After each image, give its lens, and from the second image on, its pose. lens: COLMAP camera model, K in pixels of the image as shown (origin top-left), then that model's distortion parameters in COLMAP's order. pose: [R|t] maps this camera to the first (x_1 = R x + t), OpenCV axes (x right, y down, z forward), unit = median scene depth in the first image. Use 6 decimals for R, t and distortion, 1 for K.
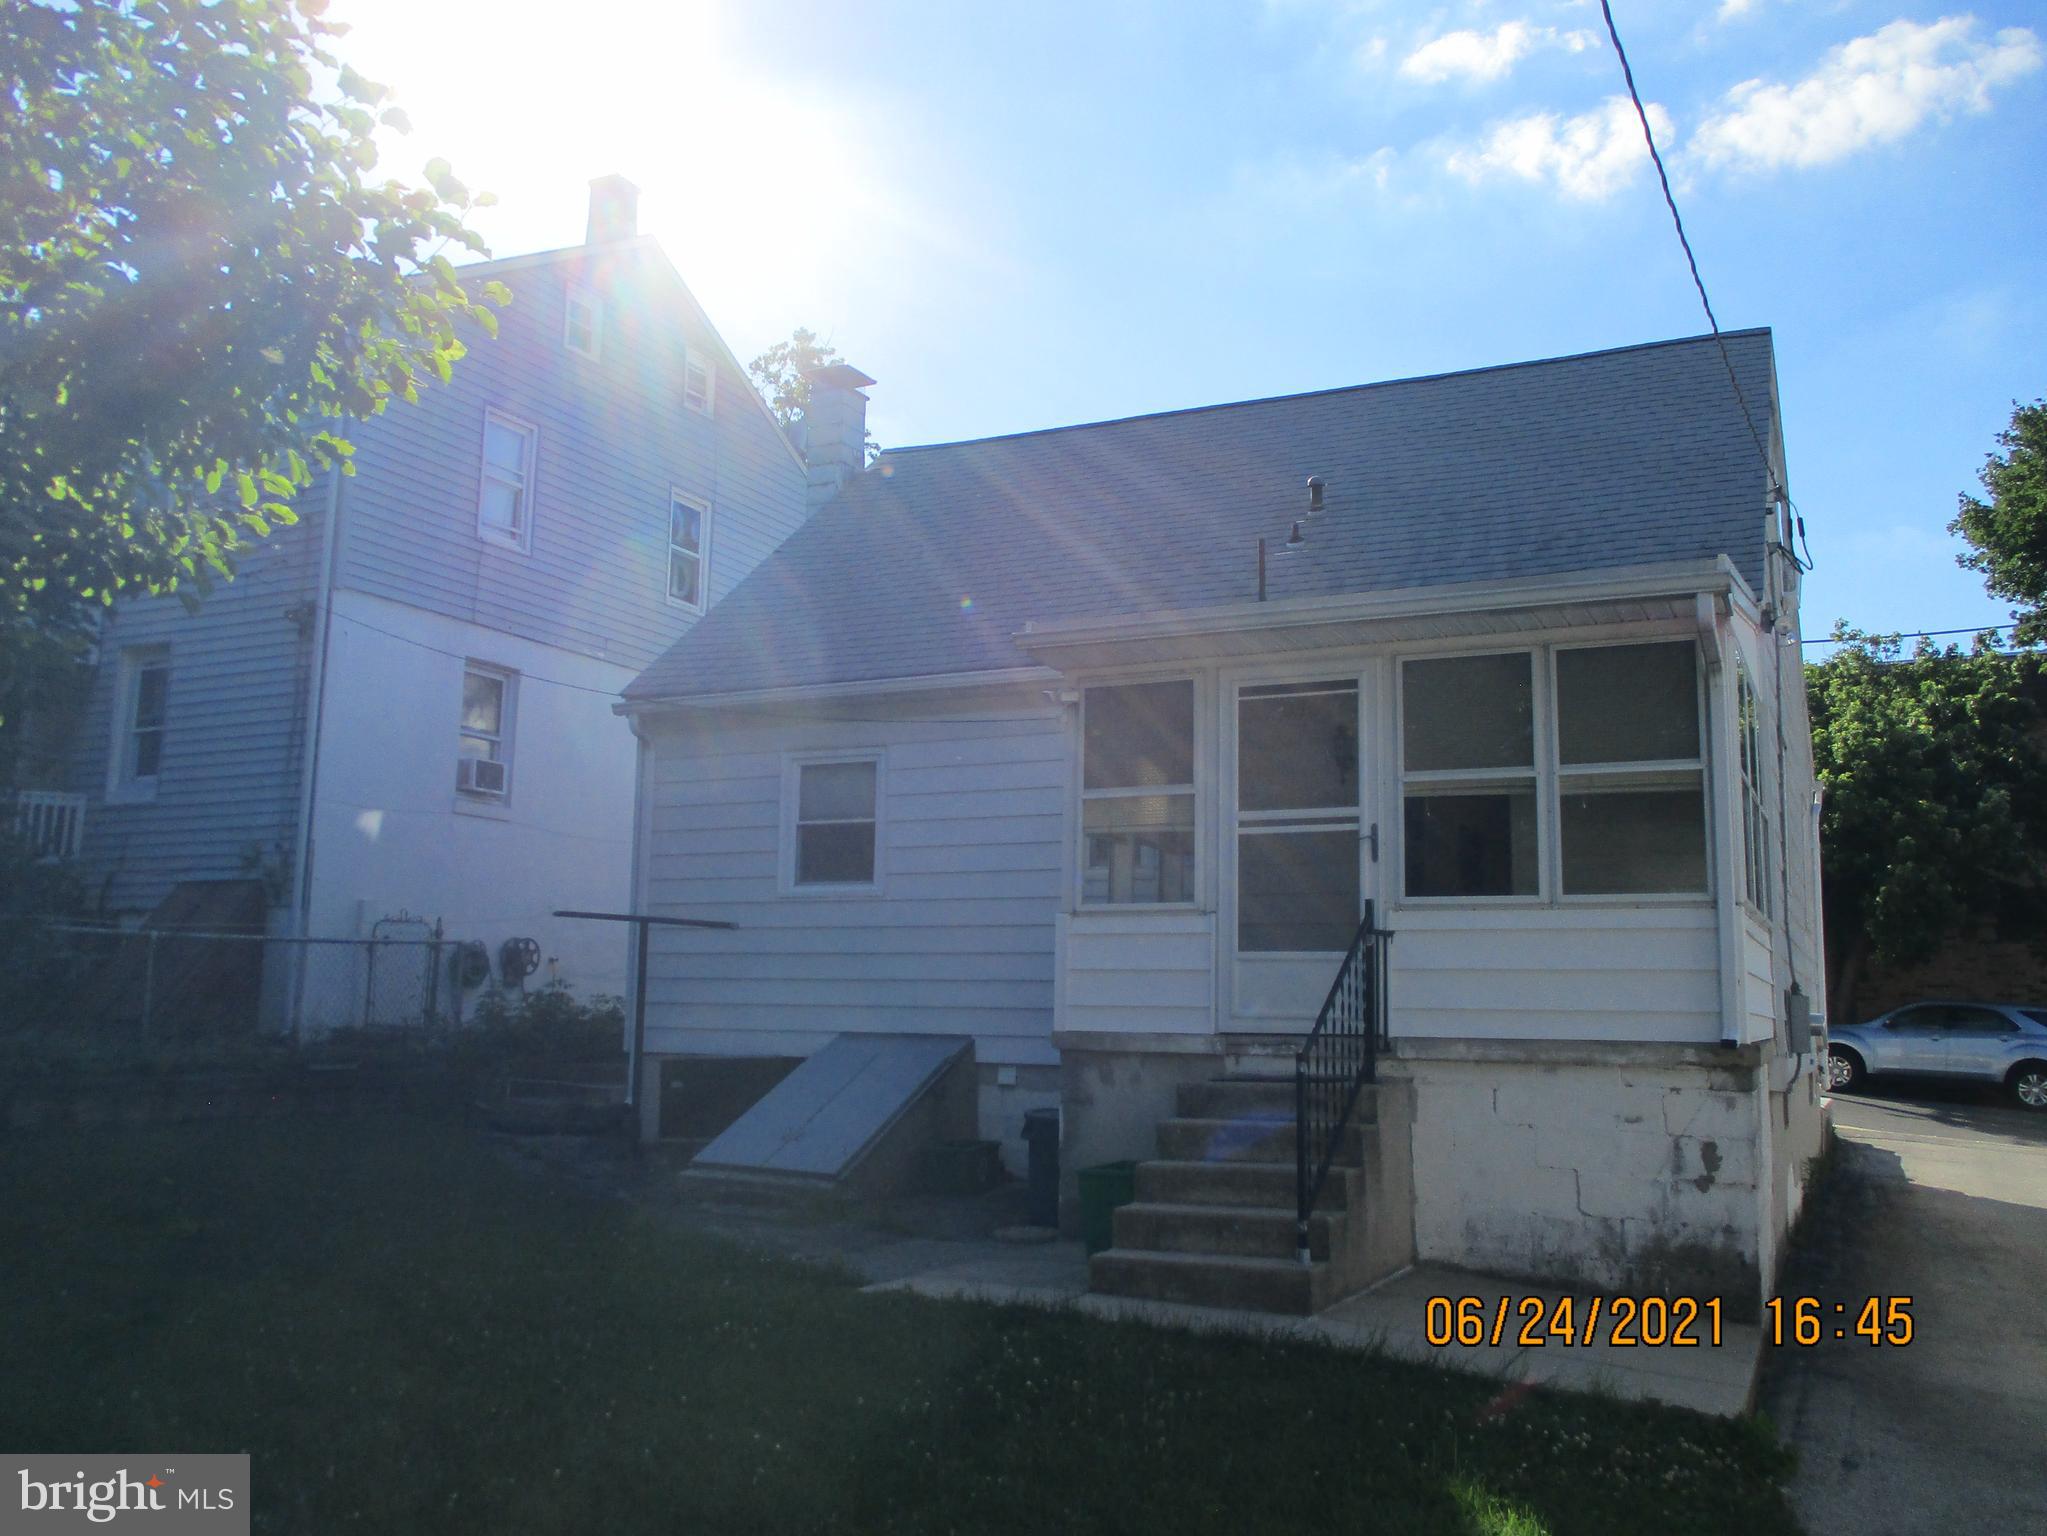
lens RADIAL K [[1711.1, 0, 1024.0], [0, 1711.1, 765.5], [0, 0, 1]] dist [-0.014281, -0.008393]
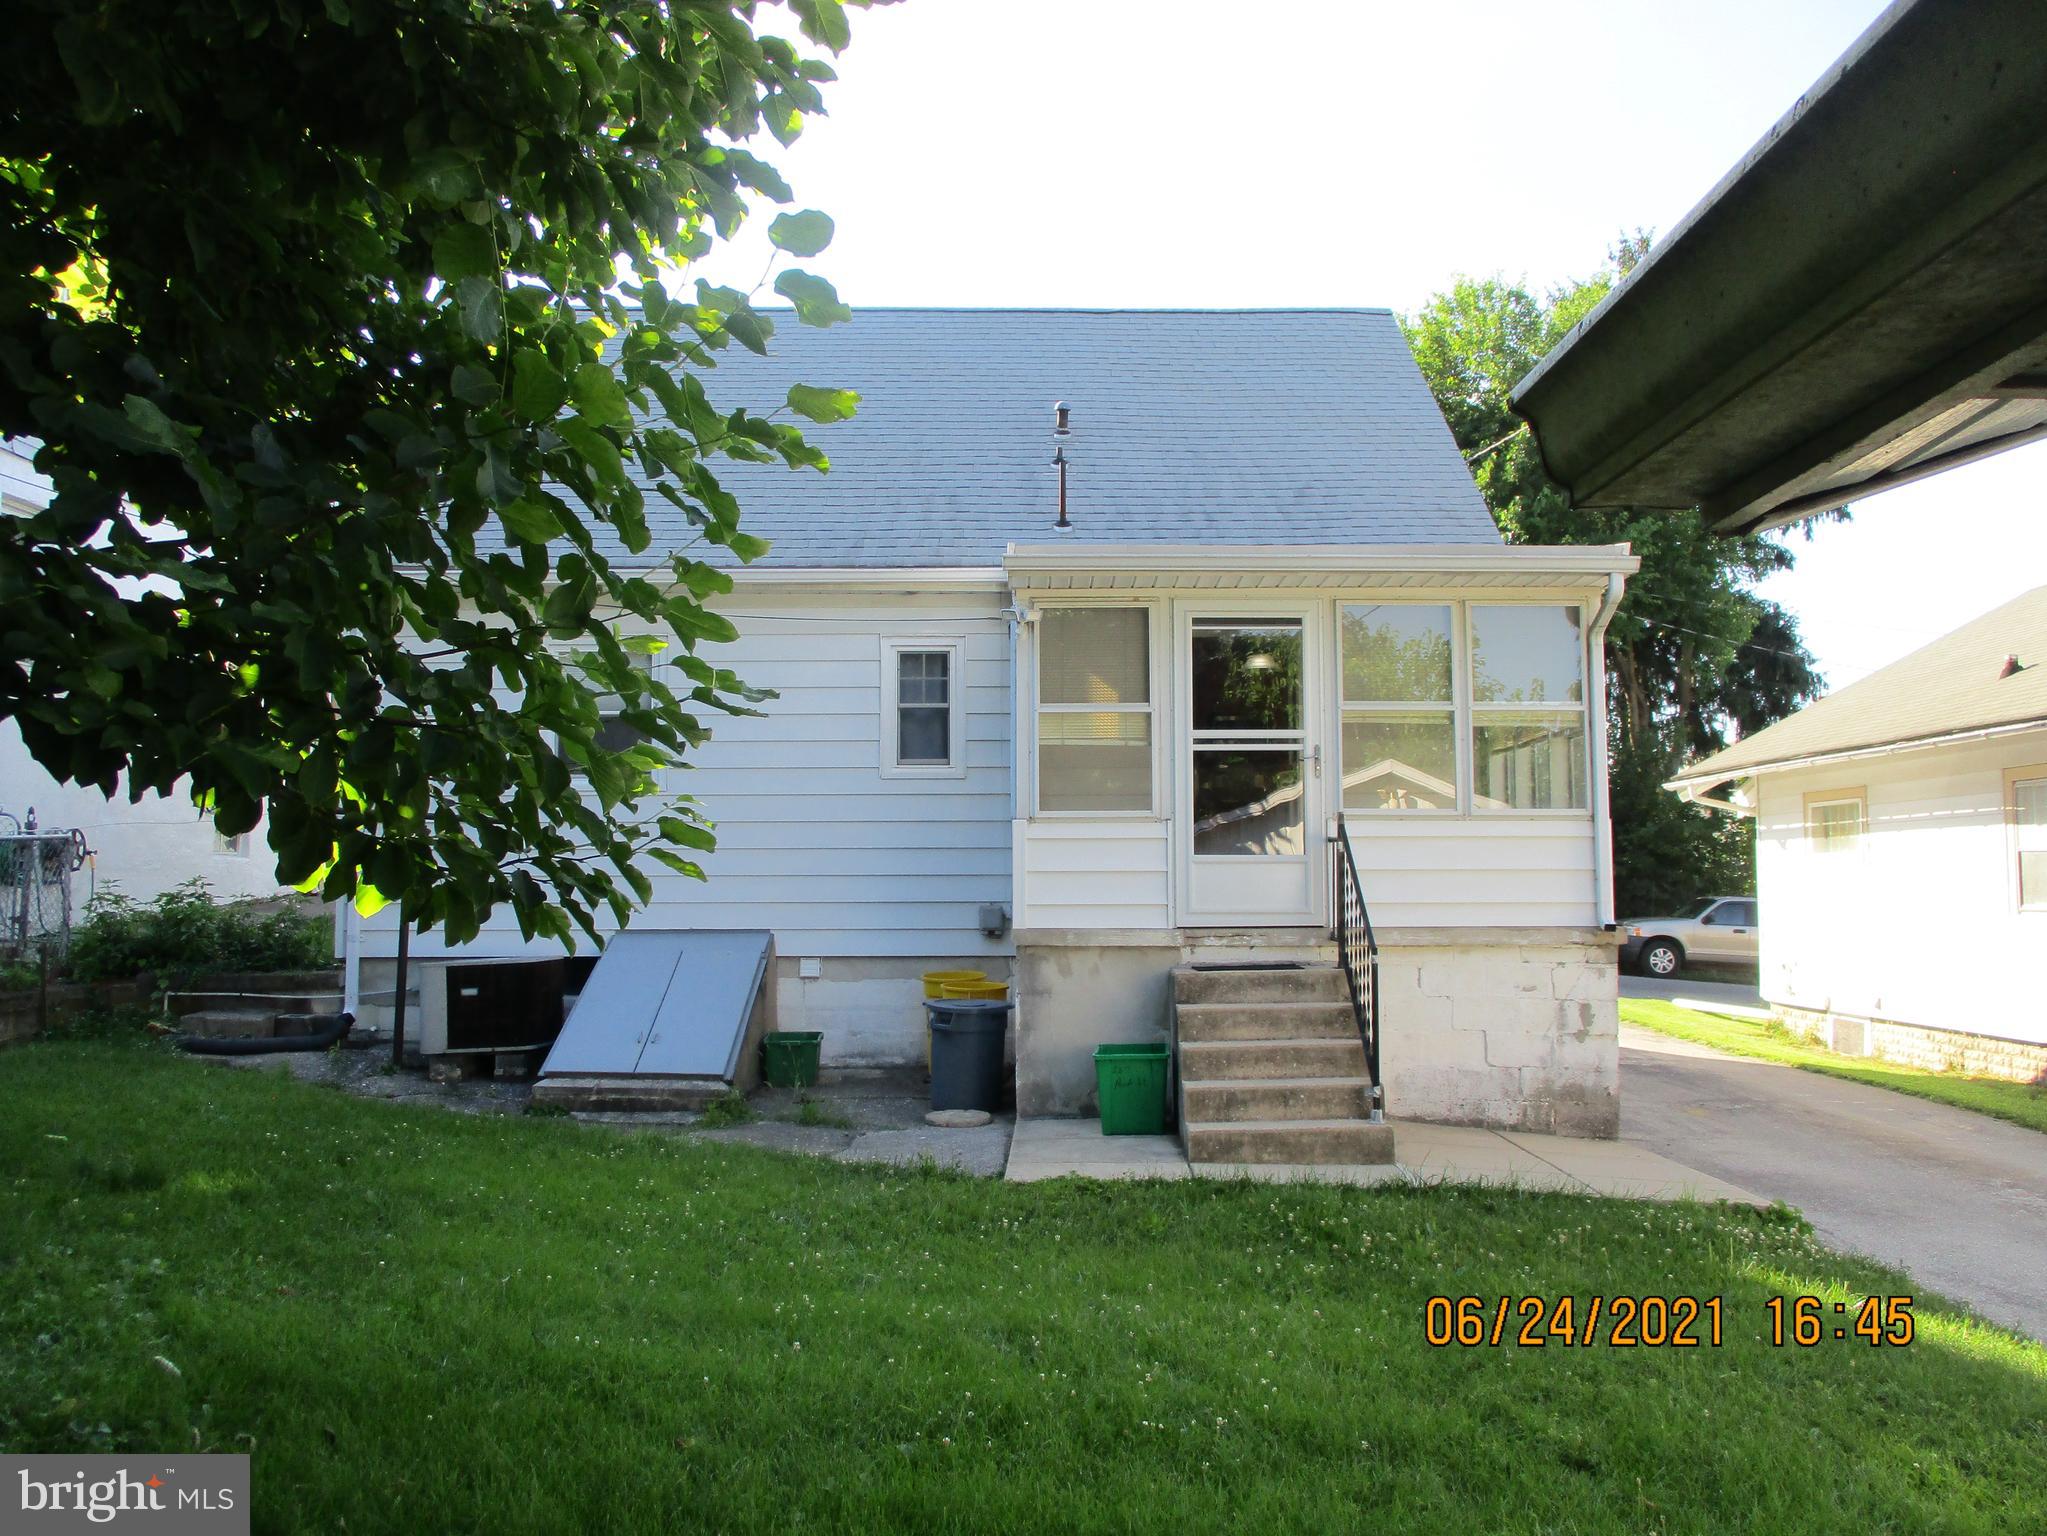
lens RADIAL K [[1711.1, 0, 1025.7], [0, 1711.1, 772.8], [0, 0, 1]] dist [-0.014281, -0.008393]
pose [[0.895409, 0.009926, 0.445134, -0.480701], [-0.047041, 0.996265, 0.072411, -0.021457], [-0.442753, -0.085777, 0.892531, 0.051673]]
